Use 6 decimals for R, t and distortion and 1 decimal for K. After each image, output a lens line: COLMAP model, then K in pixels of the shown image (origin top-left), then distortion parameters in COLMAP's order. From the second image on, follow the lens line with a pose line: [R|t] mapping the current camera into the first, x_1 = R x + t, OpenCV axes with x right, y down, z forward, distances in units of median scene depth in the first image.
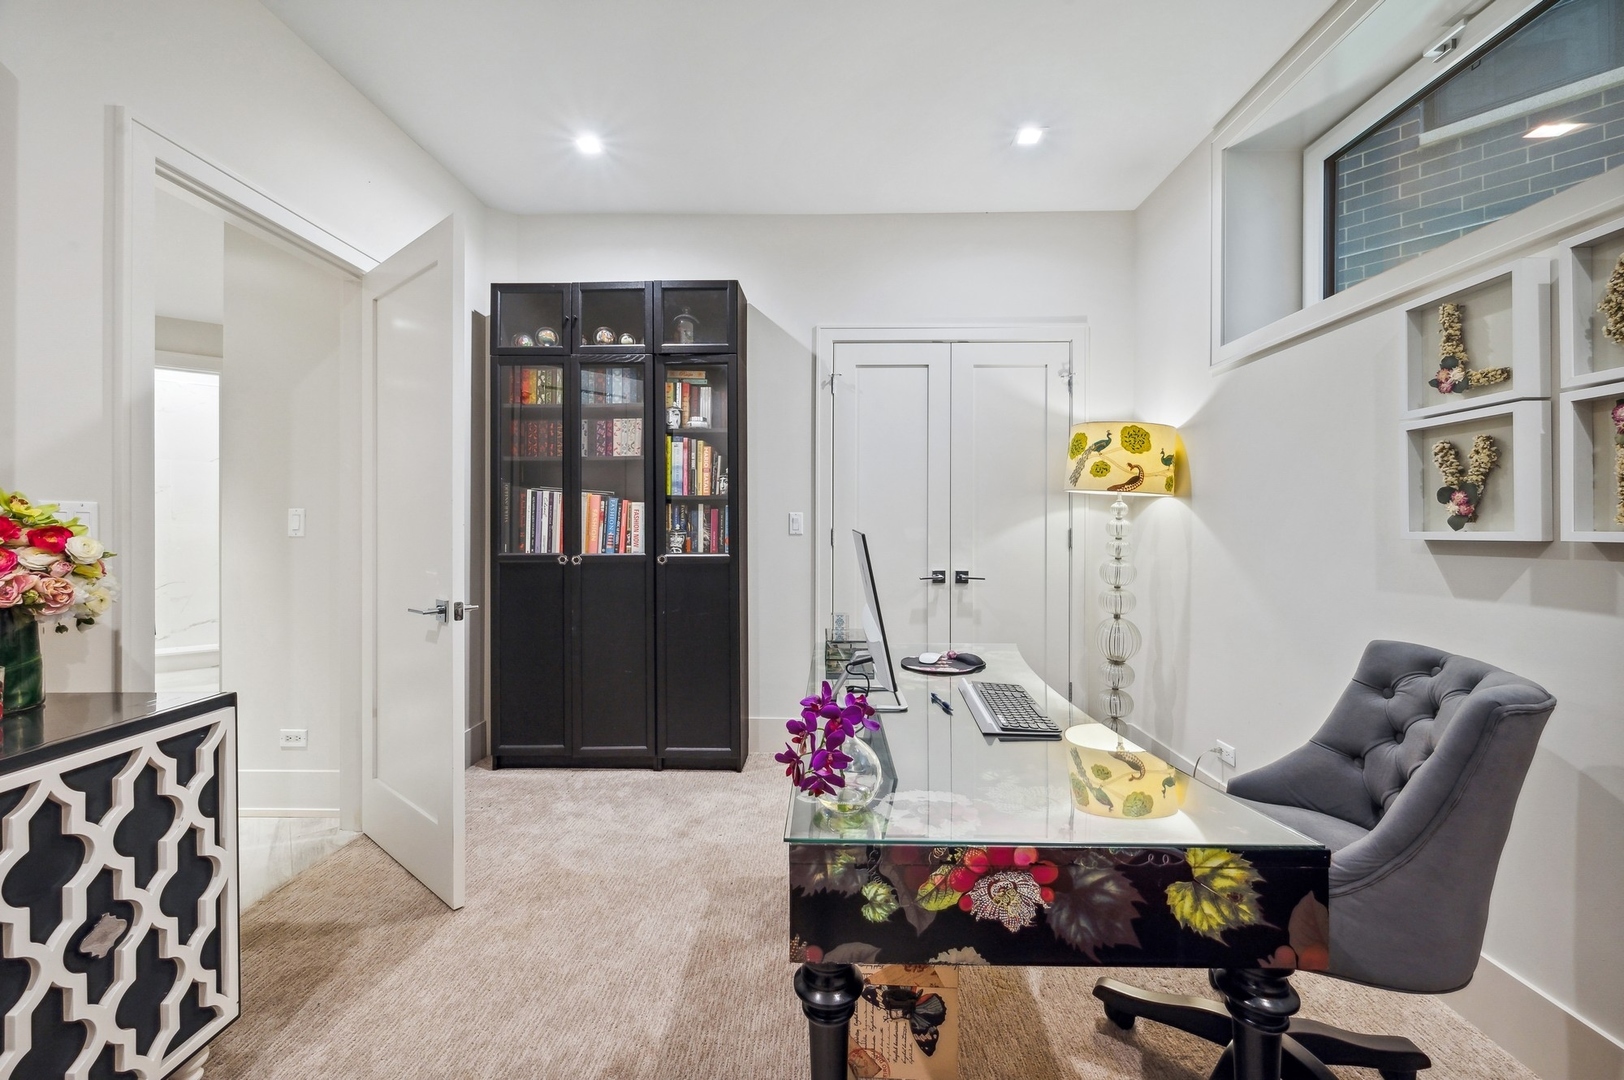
lens RADIAL K [[649.9, 0, 815.0], [0, 649.9, 527.4], [0, 0, 1]] dist [0.000613, -0.000154]
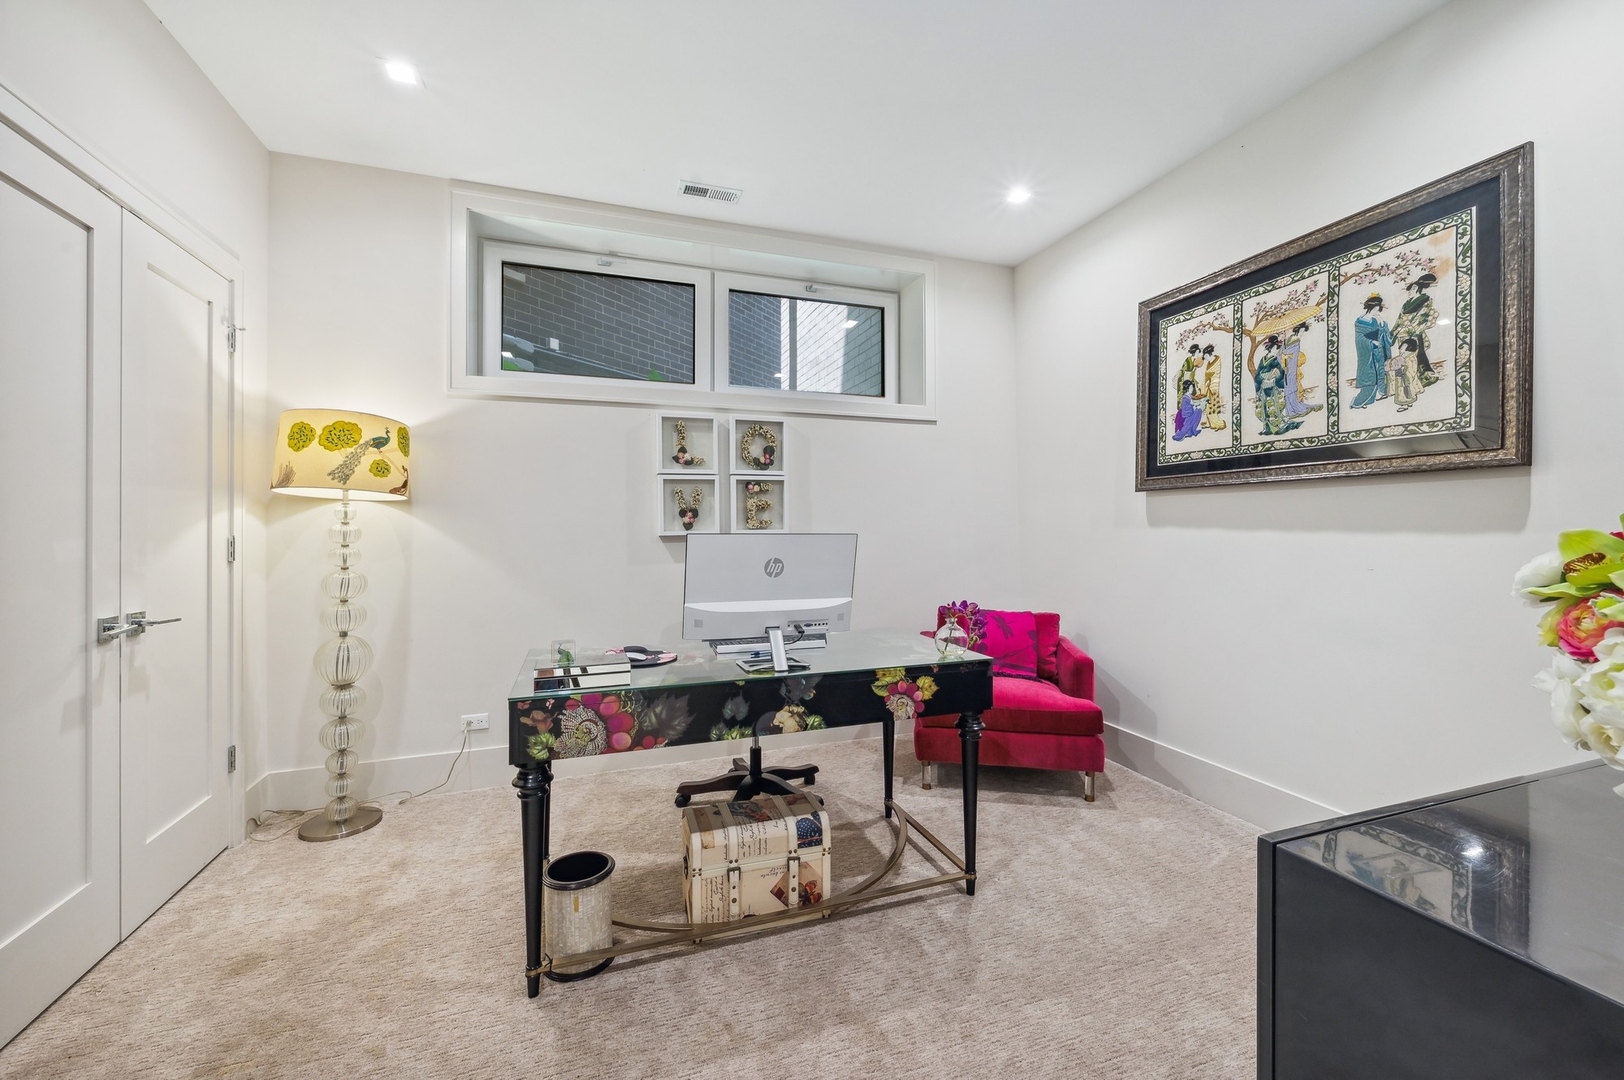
lens RADIAL K [[649.9, 0, 813.4], [0, 649.9, 528.2], [0, 0, 1]] dist [0.000613, -0.000154]
pose [[-0.371326, -0.003038, 0.928498, -0.620894], [0.009279, 0.999933, 0.006983, -0.007429], [-0.928456, 0.011208, -0.371272, 0.770971]]
